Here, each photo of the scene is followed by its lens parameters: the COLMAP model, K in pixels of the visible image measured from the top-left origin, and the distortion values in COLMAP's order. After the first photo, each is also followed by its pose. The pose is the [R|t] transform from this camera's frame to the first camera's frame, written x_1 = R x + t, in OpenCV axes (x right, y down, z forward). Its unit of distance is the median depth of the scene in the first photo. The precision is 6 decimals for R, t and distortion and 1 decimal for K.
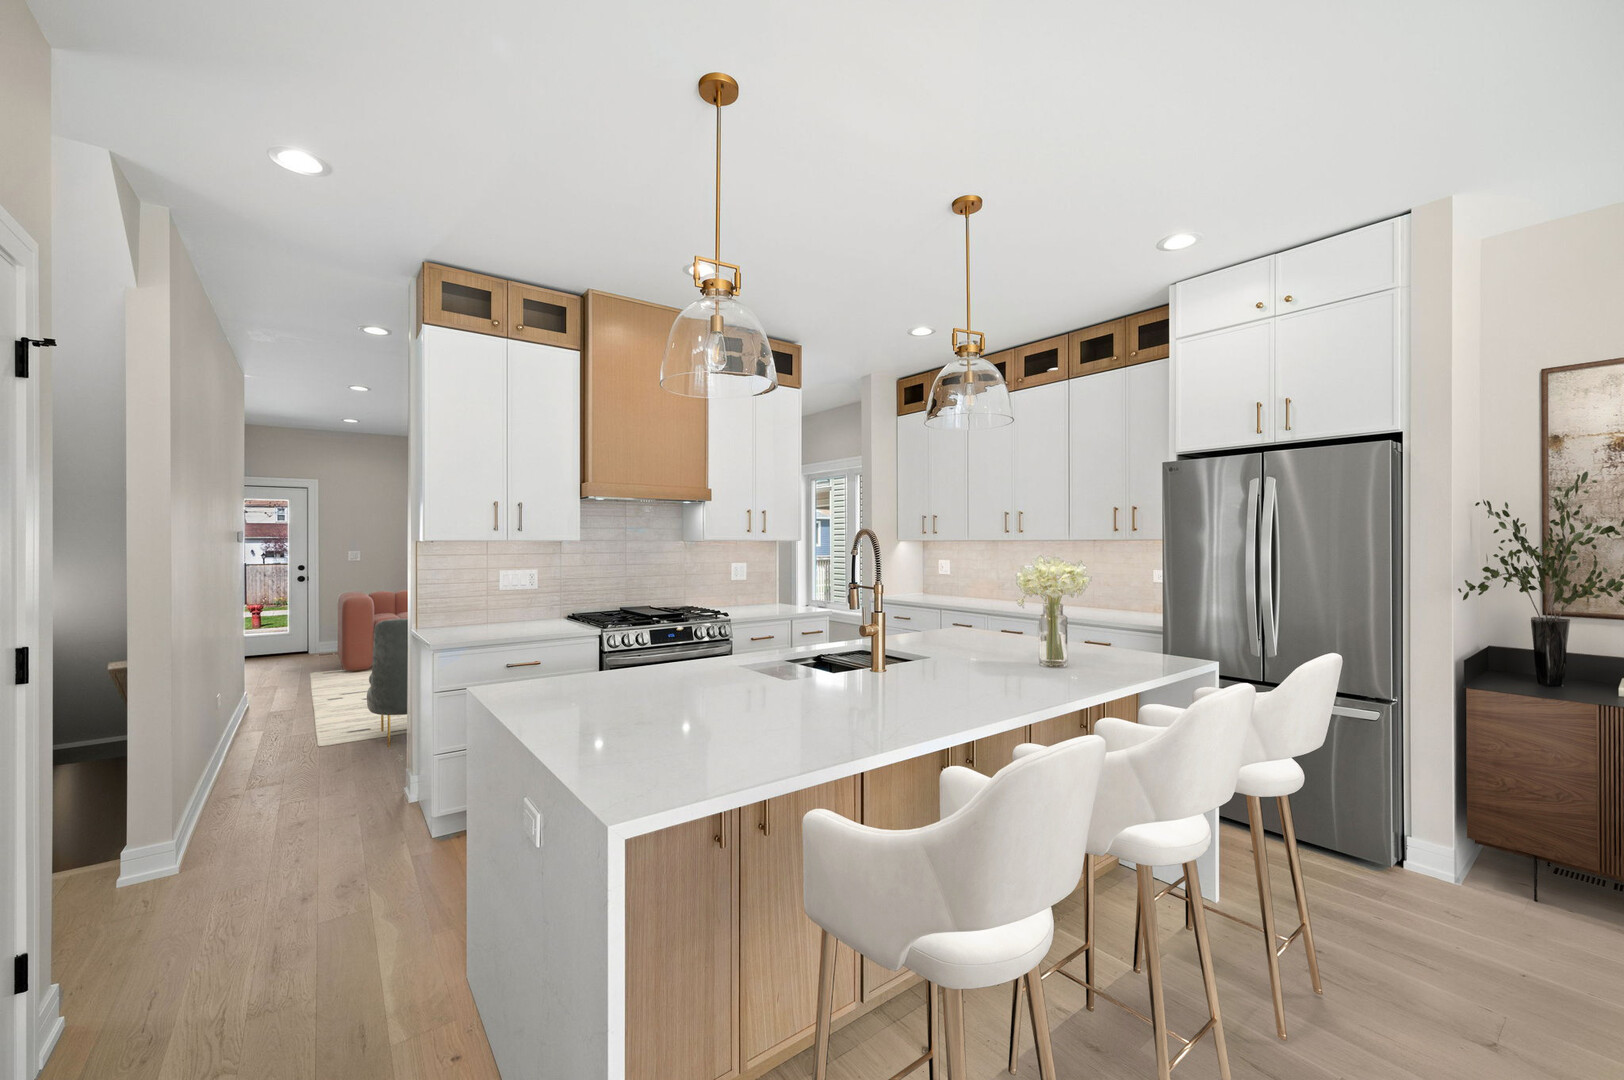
lens RADIAL K [[649.8, 0, 811.2], [0, 649.8, 538.5], [0, 0, 1]] dist [0.001401, -0.000031]
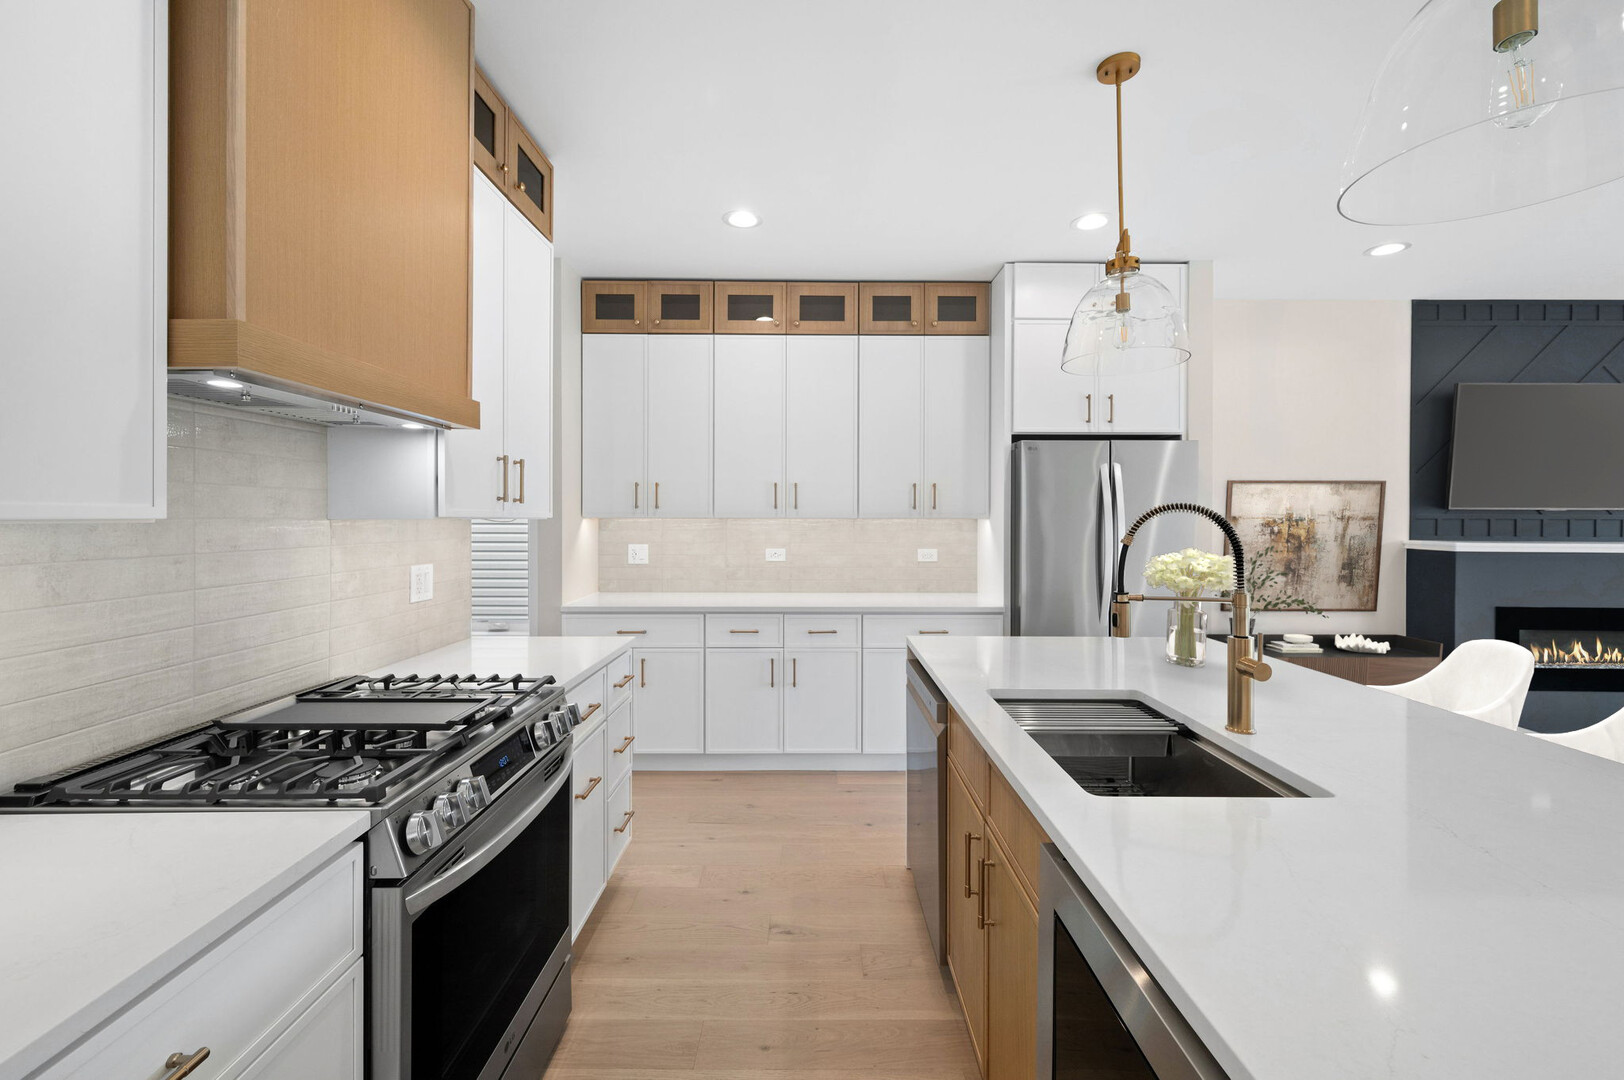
lens RADIAL K [[672.7, 0, 815.7], [0, 672.7, 518.7], [0, 0, 1]] dist [0.000967, 0.000024]
pose [[0.598296, -0.000125, 0.801275, -0.373724], [-0.006926, 0.999962, 0.005327, -0.001272], [-0.801245, -0.008737, 0.598273, 0.509339]]
